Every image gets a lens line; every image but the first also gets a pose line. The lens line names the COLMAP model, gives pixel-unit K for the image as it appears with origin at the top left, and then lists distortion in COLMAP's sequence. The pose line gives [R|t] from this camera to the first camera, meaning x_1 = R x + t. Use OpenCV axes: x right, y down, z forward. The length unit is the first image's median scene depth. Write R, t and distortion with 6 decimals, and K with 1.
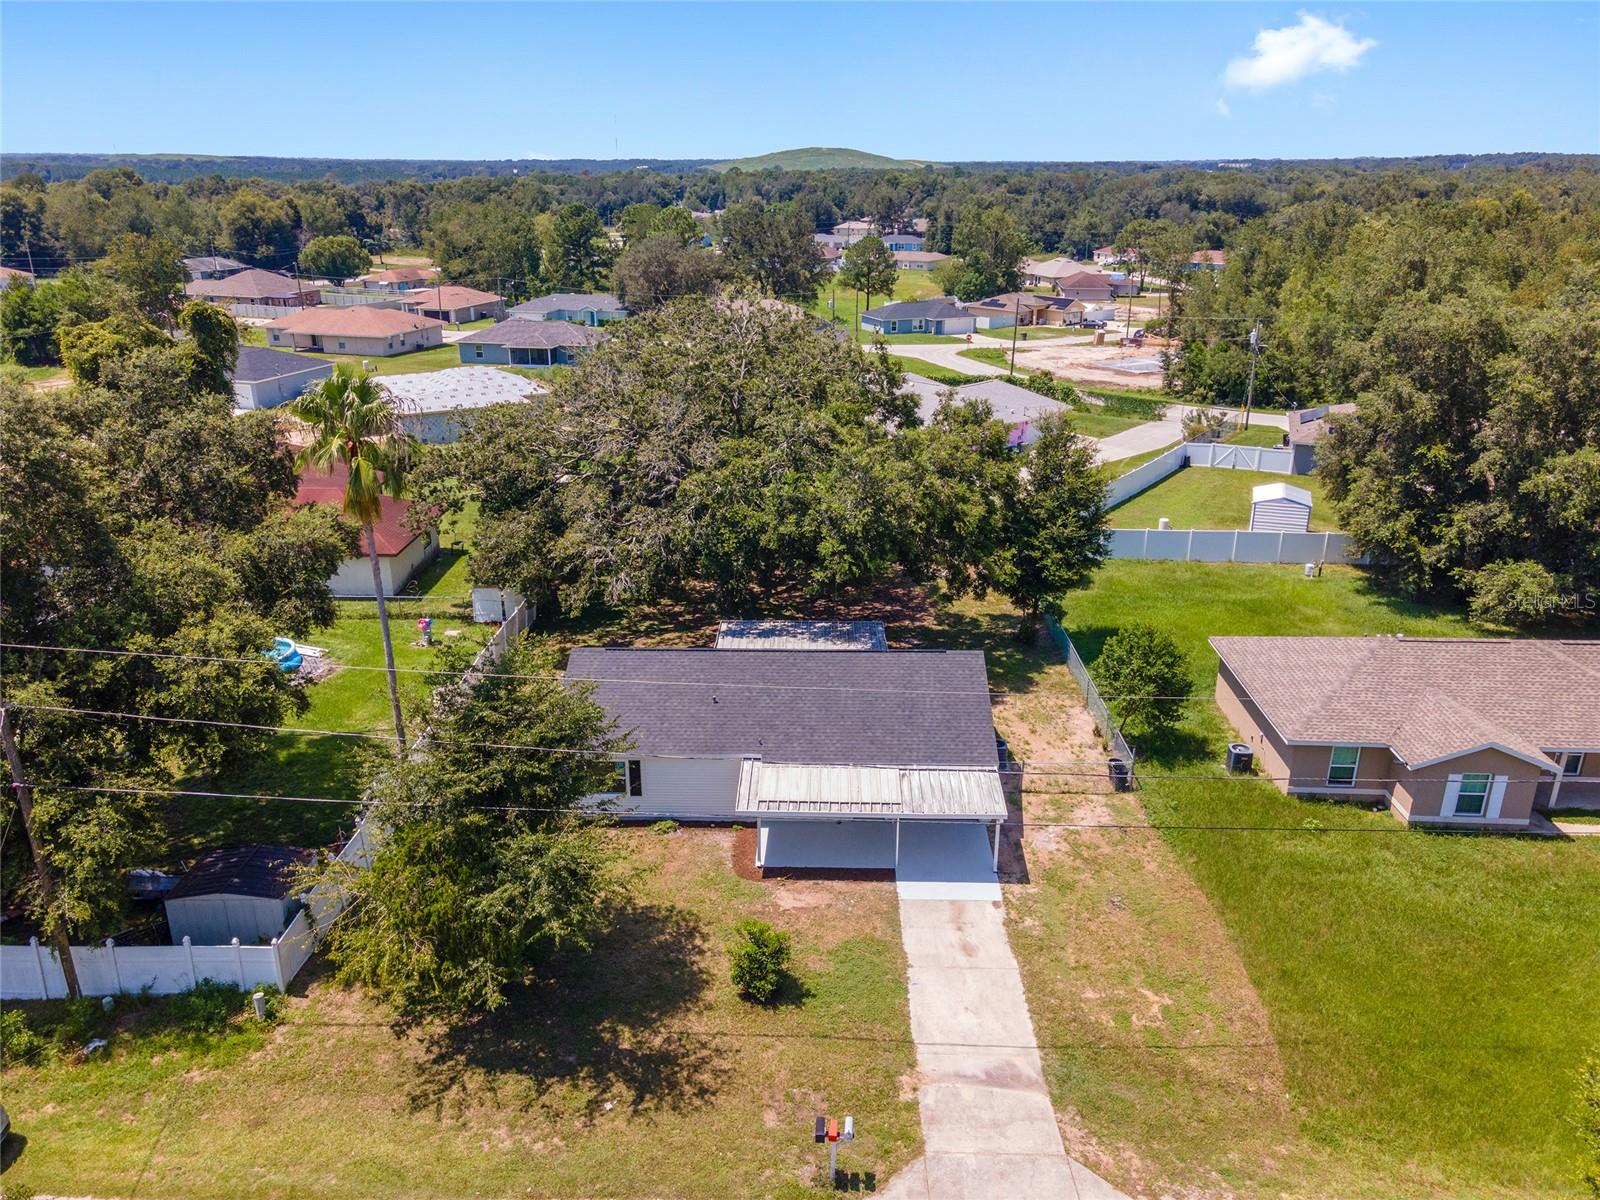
lens RADIAL K [[1184.4, 0, 800.0], [0, 1184.4, 600.0], [0, 0, 1]] dist [0.003617, 0.070430]
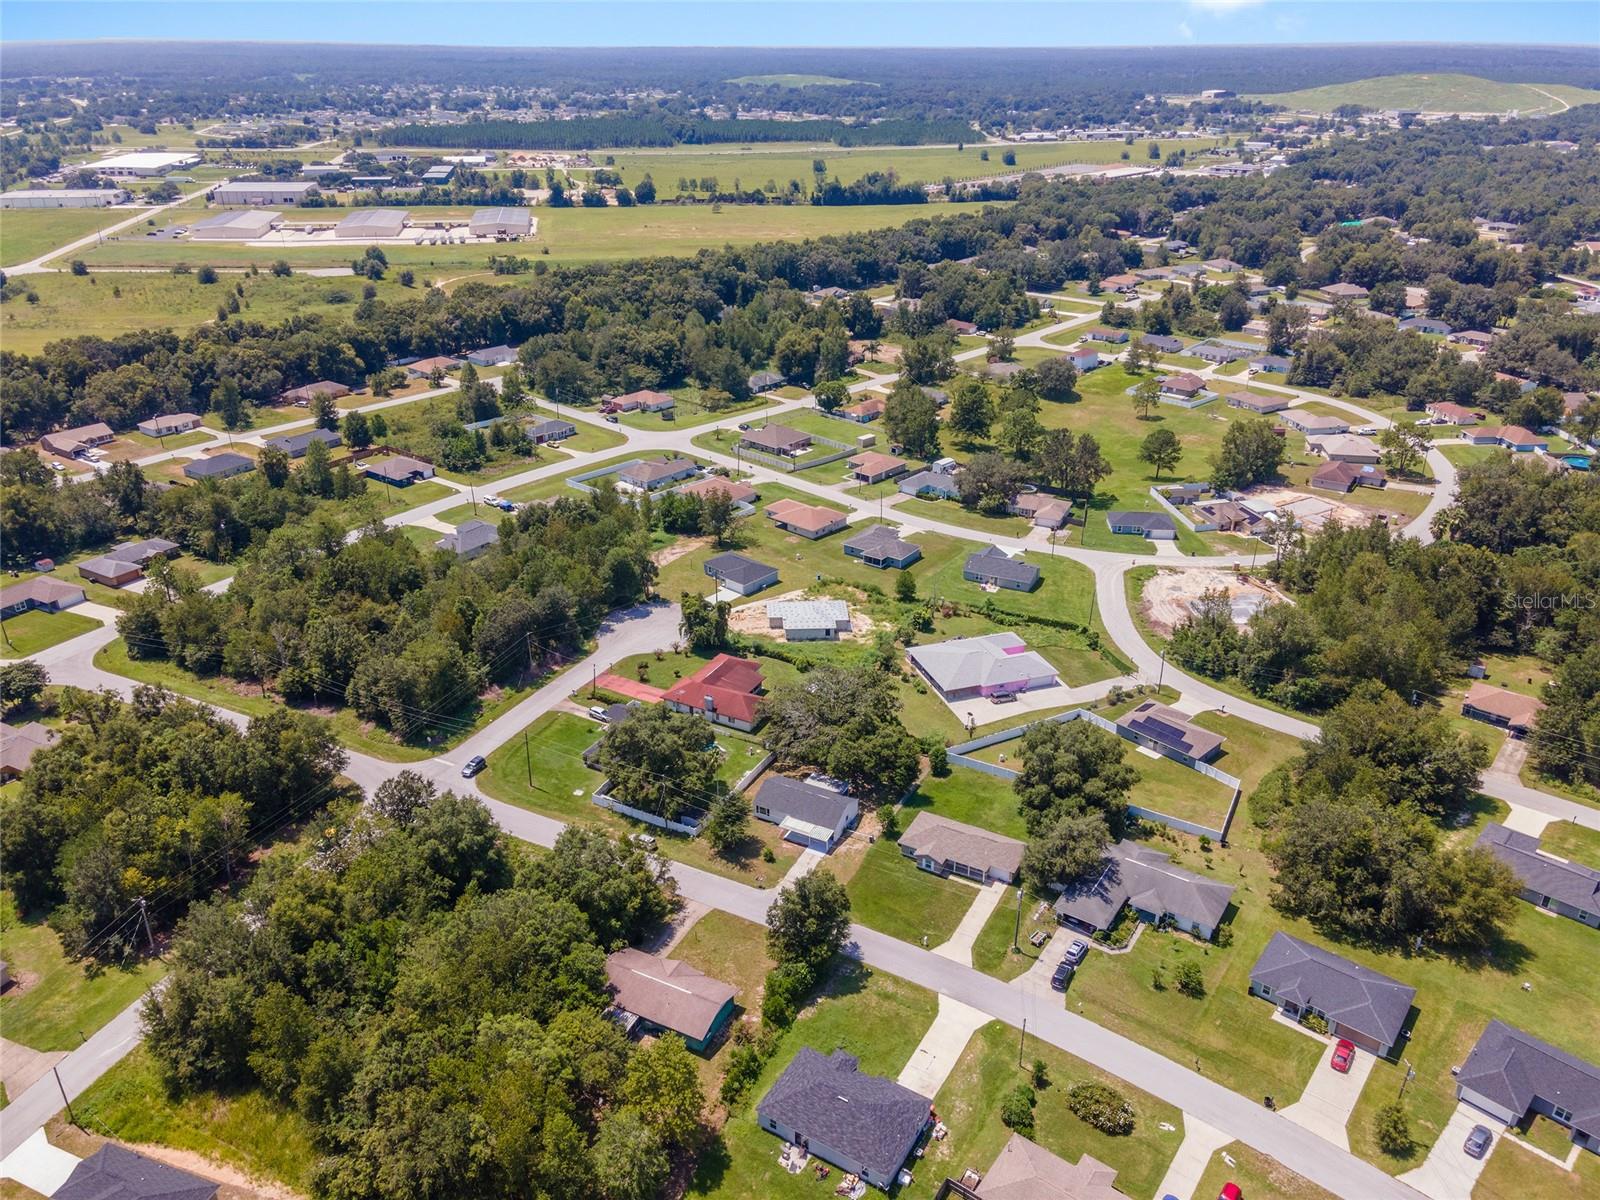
lens RADIAL K [[1174.2, 0, 791.4], [0, 1174.2, 599.2], [0, 0, 1]] dist [0.040401, -0.002203]
pose [[0.897203, 0.188221, -0.399499, 1.957558], [-0.154224, 0.981211, 0.115932, -1.467622], [0.413813, -0.042402, 0.909374, -3.779417]]
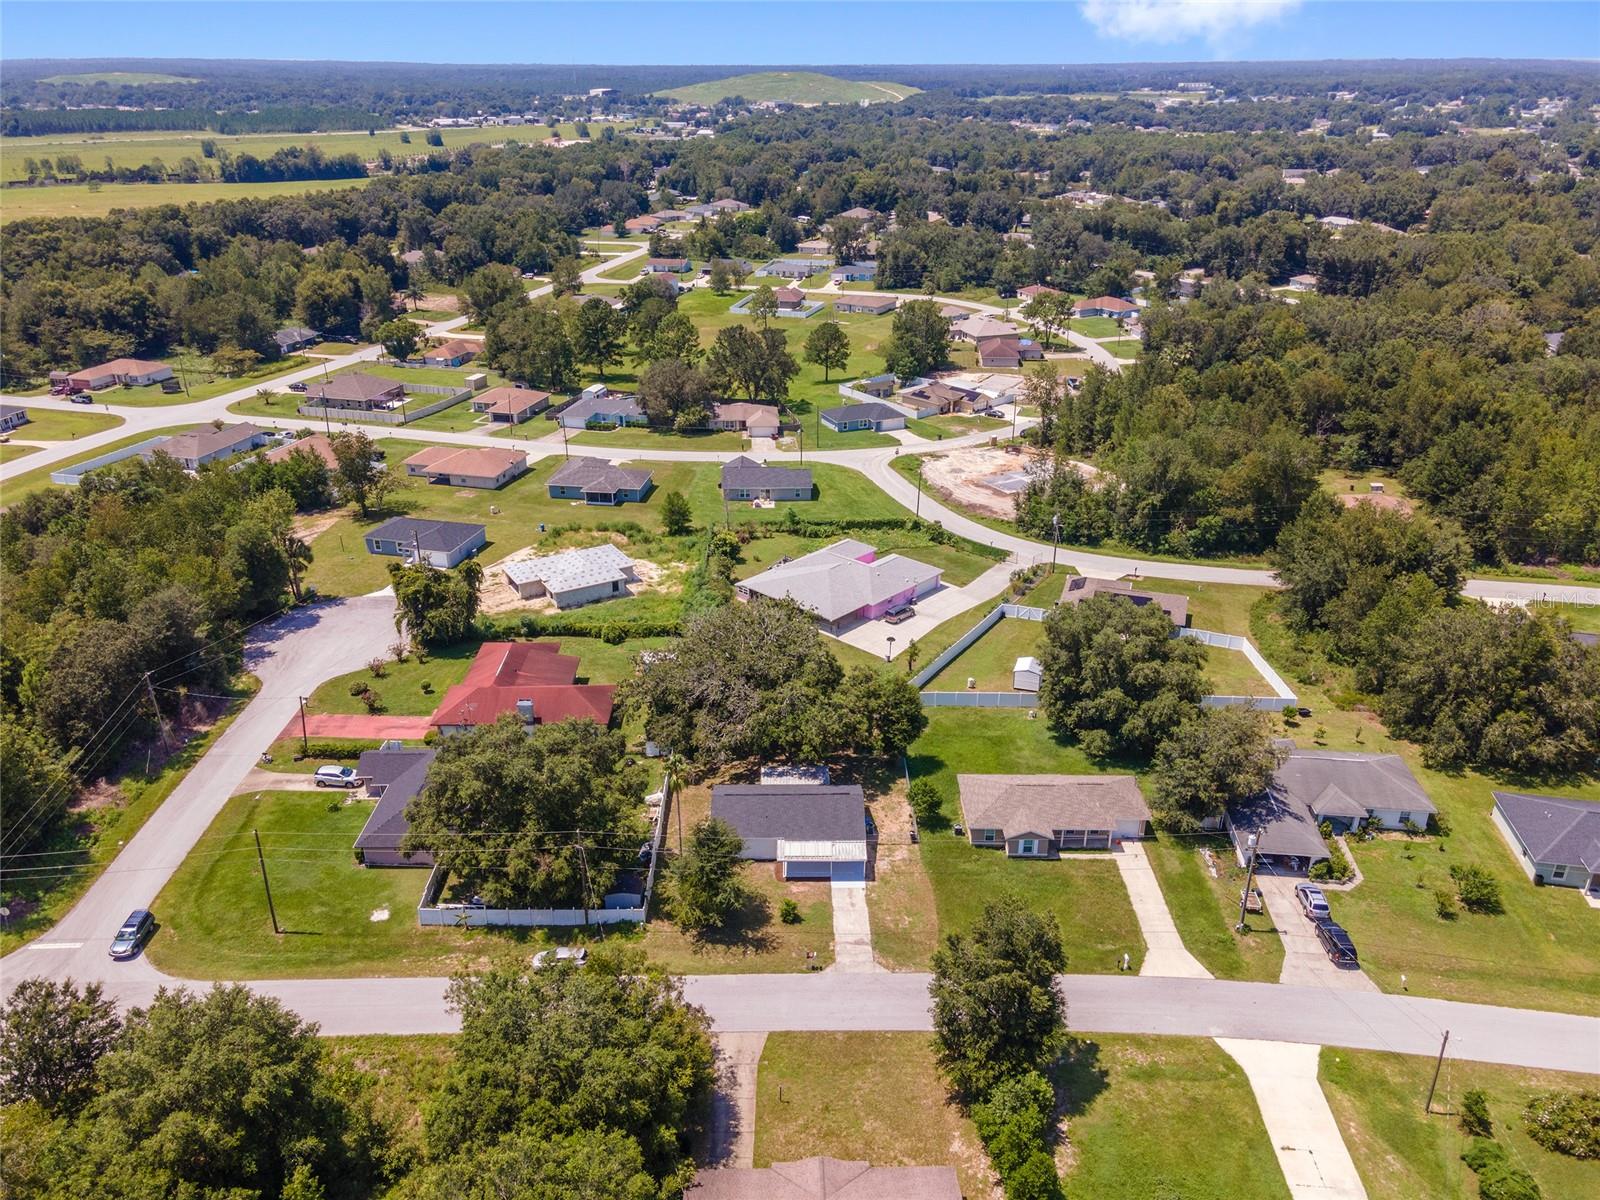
lens RADIAL K [[1184.4, 0, 800.0], [0, 1184.4, 600.0], [0, 0, 1]] dist [0.003617, 0.070430]
pose [[0.999512, -0.014689, 0.027560, -0.074315], [0.012702, 0.997401, 0.070916, -0.742128], [-0.028530, -0.070531, 0.997101, -2.090016]]
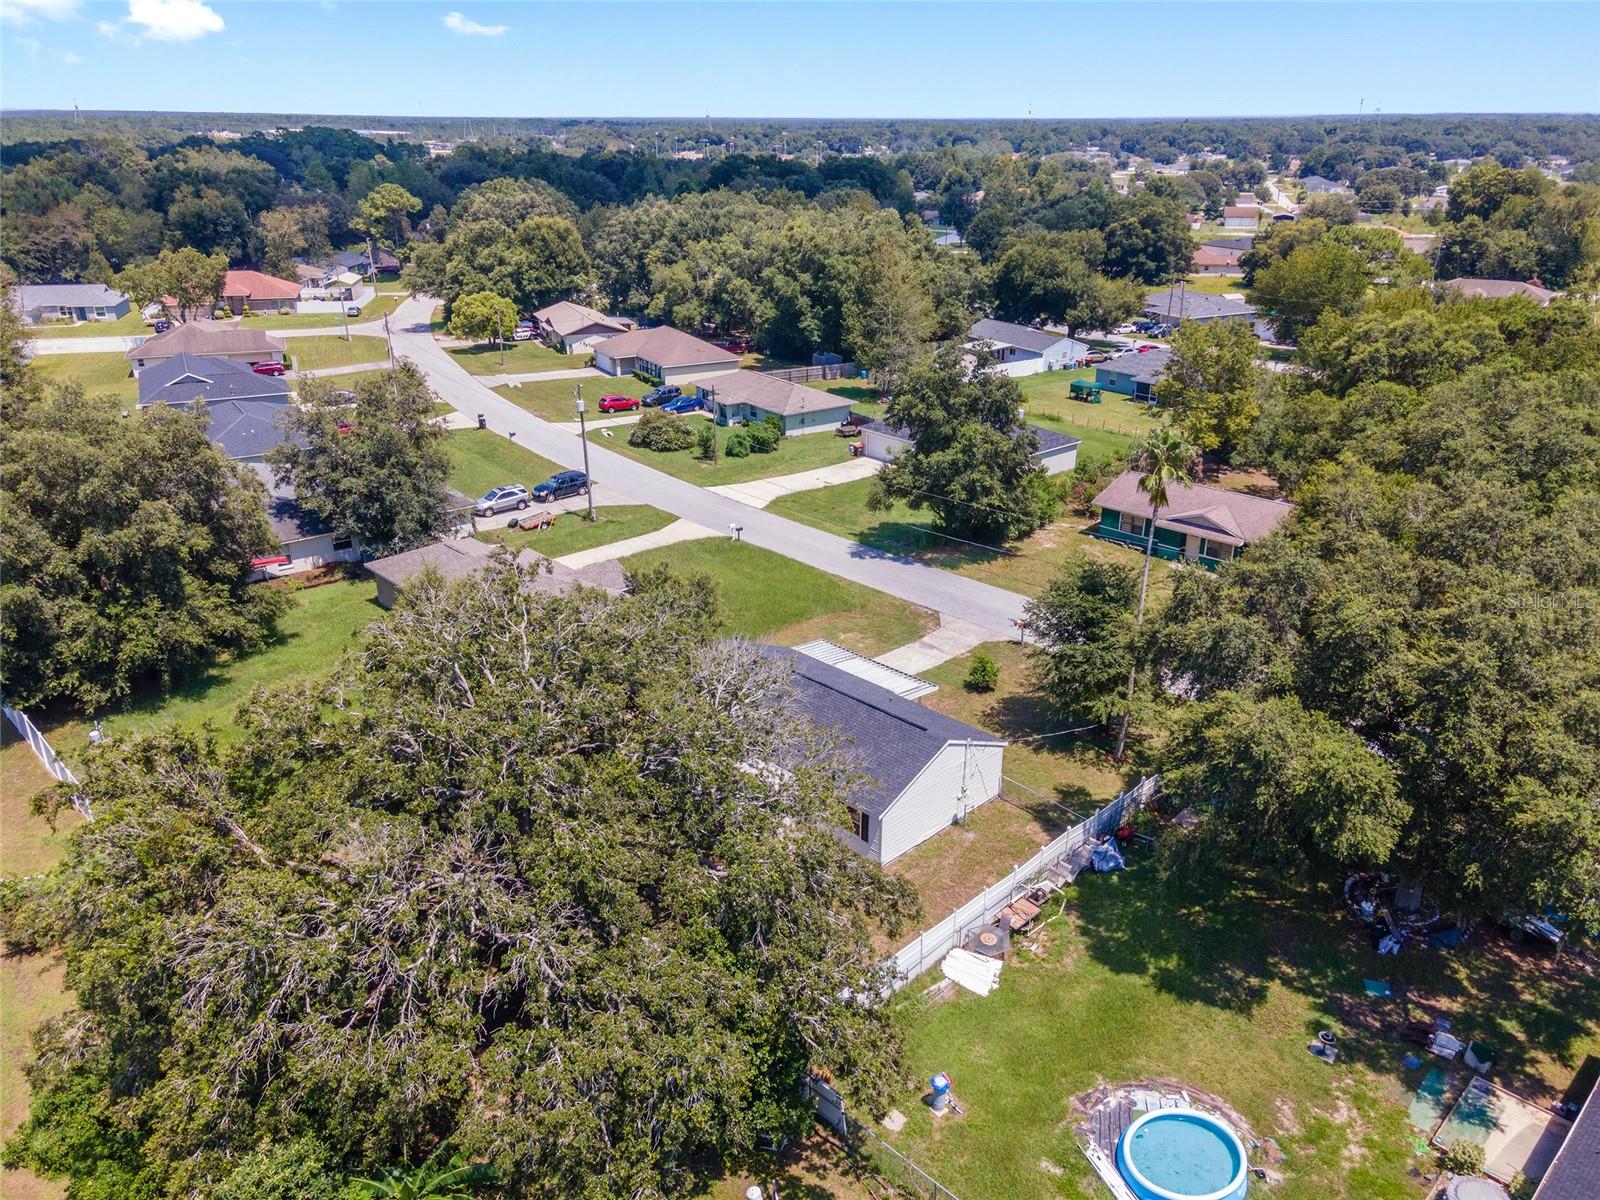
lens RADIAL K [[1176.3, 0, 788.2], [0, 1176.3, 583.9], [0, 0, 1]] dist [0.007803, 0.041778]
pose [[-0.710534, -0.258929, 0.654291, -1.016961], [0.241393, 0.783717, 0.572292, -0.997841], [-0.660962, 0.564574, -0.494354, 2.006735]]
